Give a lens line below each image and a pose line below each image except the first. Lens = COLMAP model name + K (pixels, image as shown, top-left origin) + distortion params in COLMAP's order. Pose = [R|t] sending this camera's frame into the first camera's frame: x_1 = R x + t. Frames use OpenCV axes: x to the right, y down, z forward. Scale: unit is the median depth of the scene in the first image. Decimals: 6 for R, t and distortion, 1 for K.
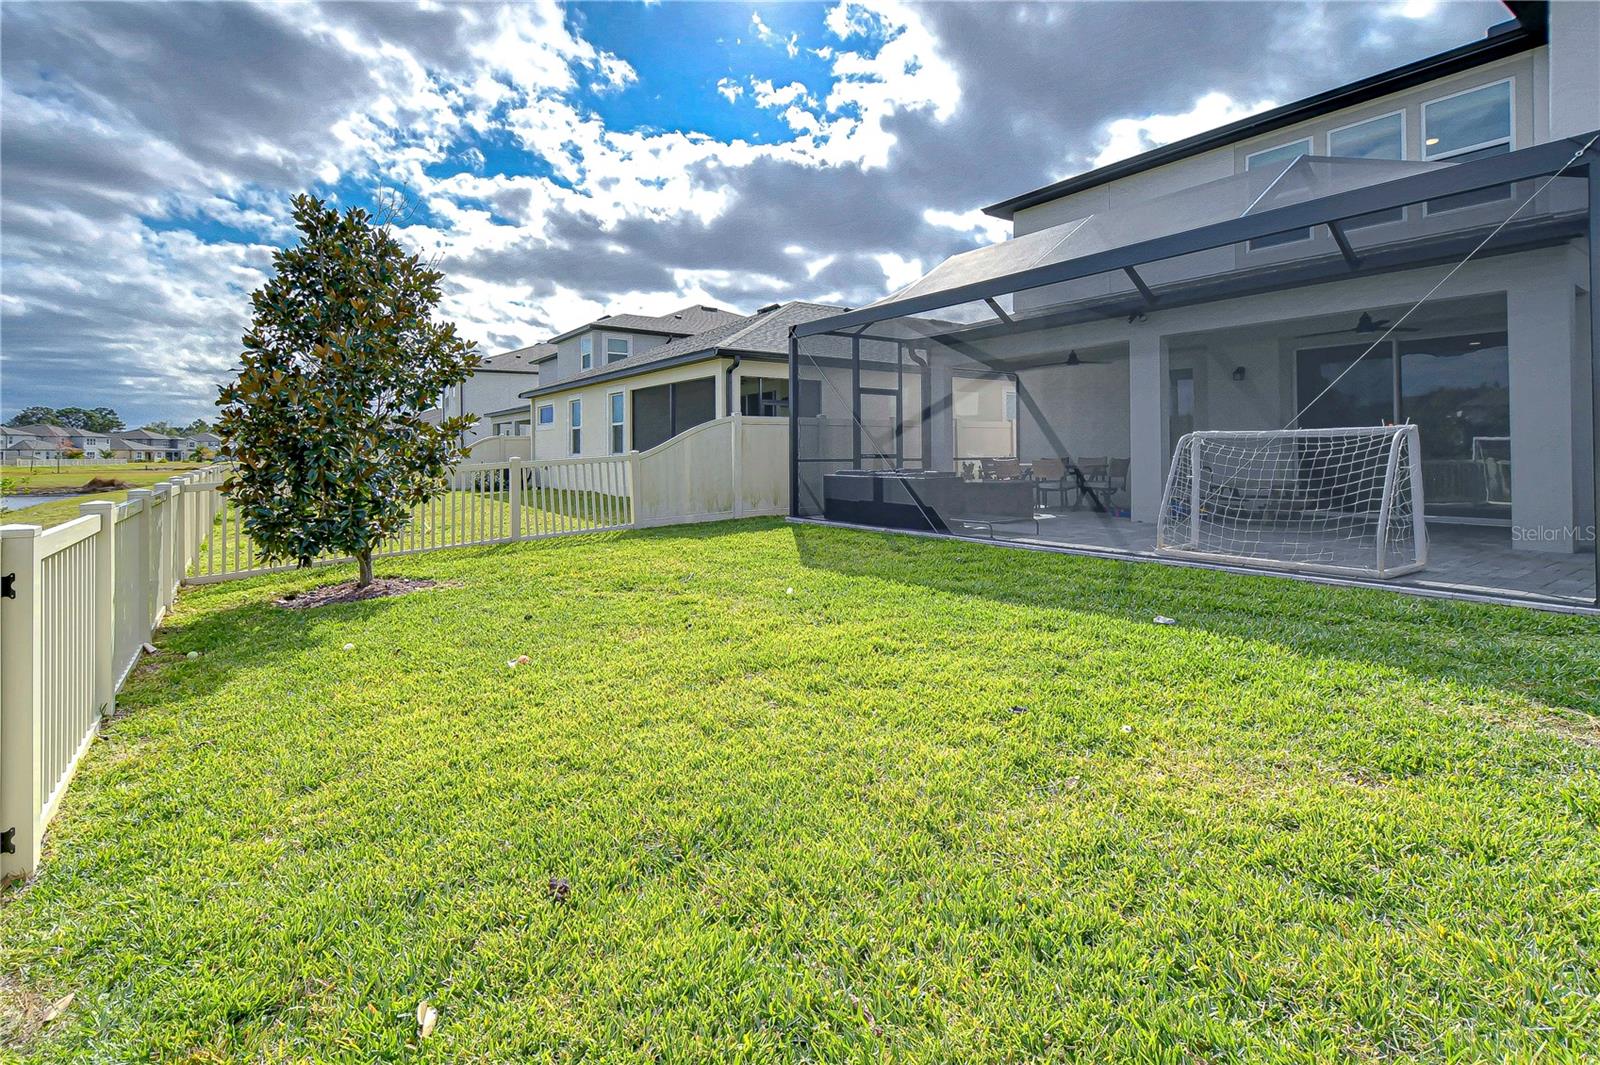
lens RADIAL K [[750.1, 0, 800.0], [0, 750.1, 532.5], [0, 0, 1]] dist [0.002146, 0.000330]
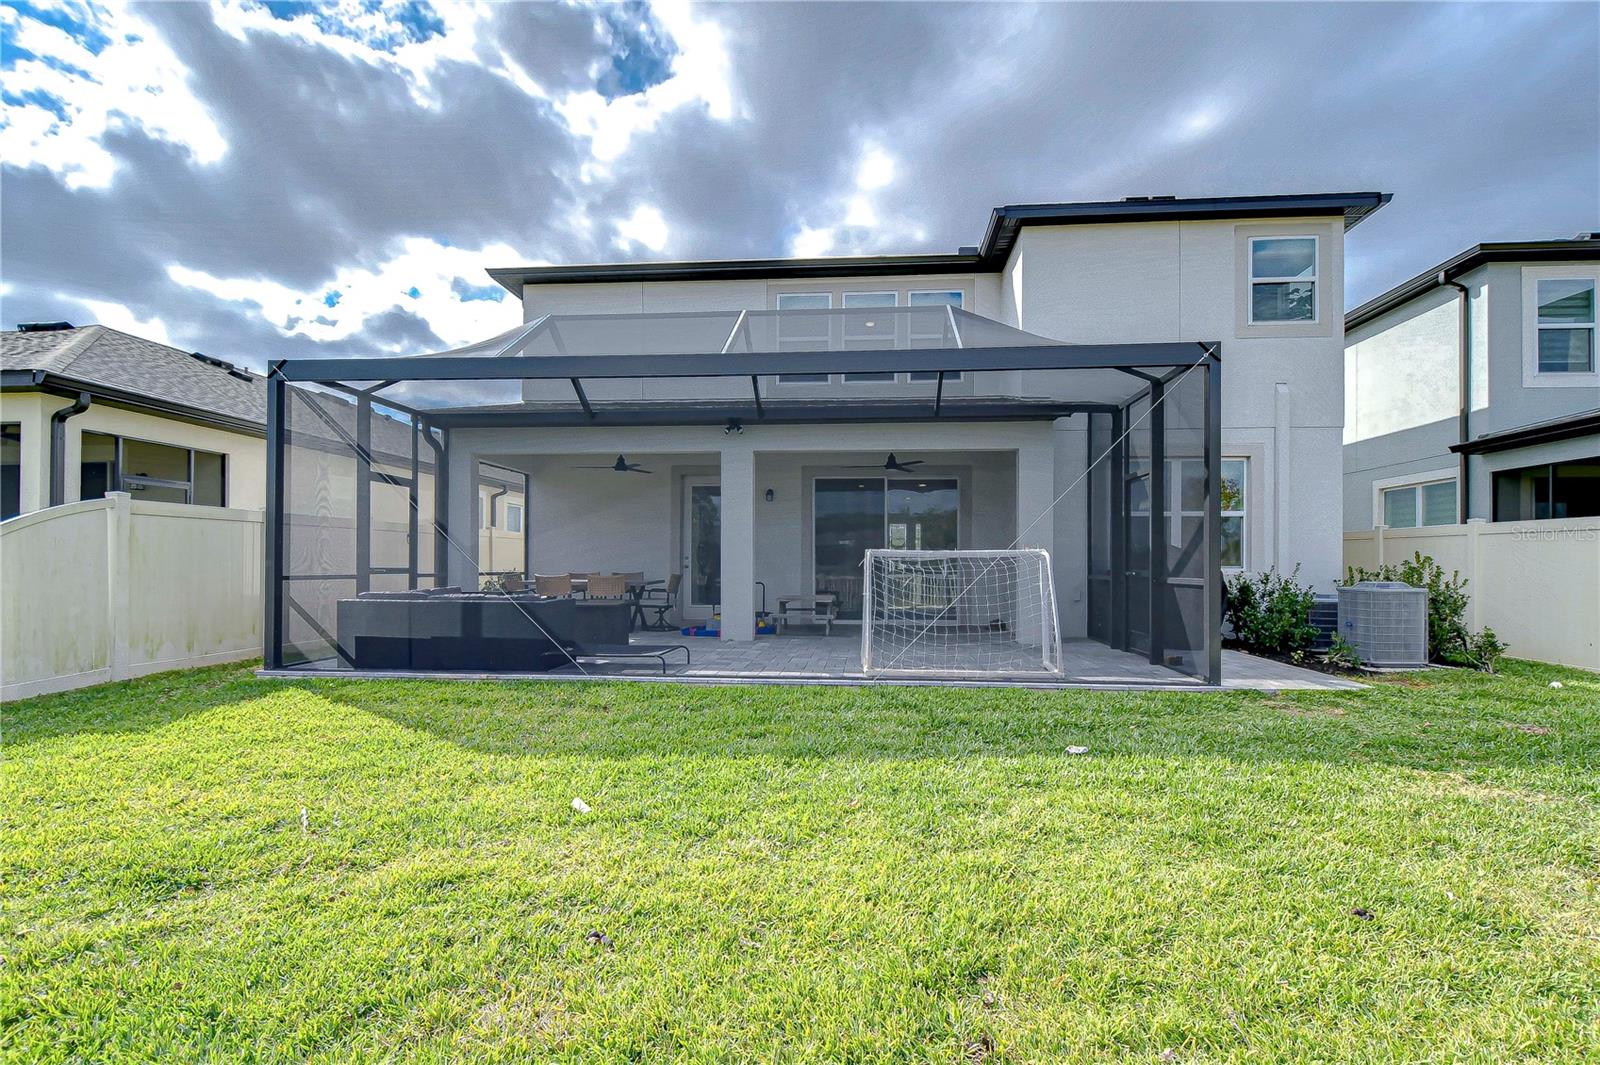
lens RADIAL K [[752.4, 0, 800.6], [0, 752.4, 565.9], [0, 0, 1]] dist [-0.001780, 0.001021]
pose [[0.656380, 0.009849, 0.754366, -0.177416], [0.069098, 0.994927, -0.073113, -0.030009], [-0.751259, 0.100115, 0.652370, 0.268360]]
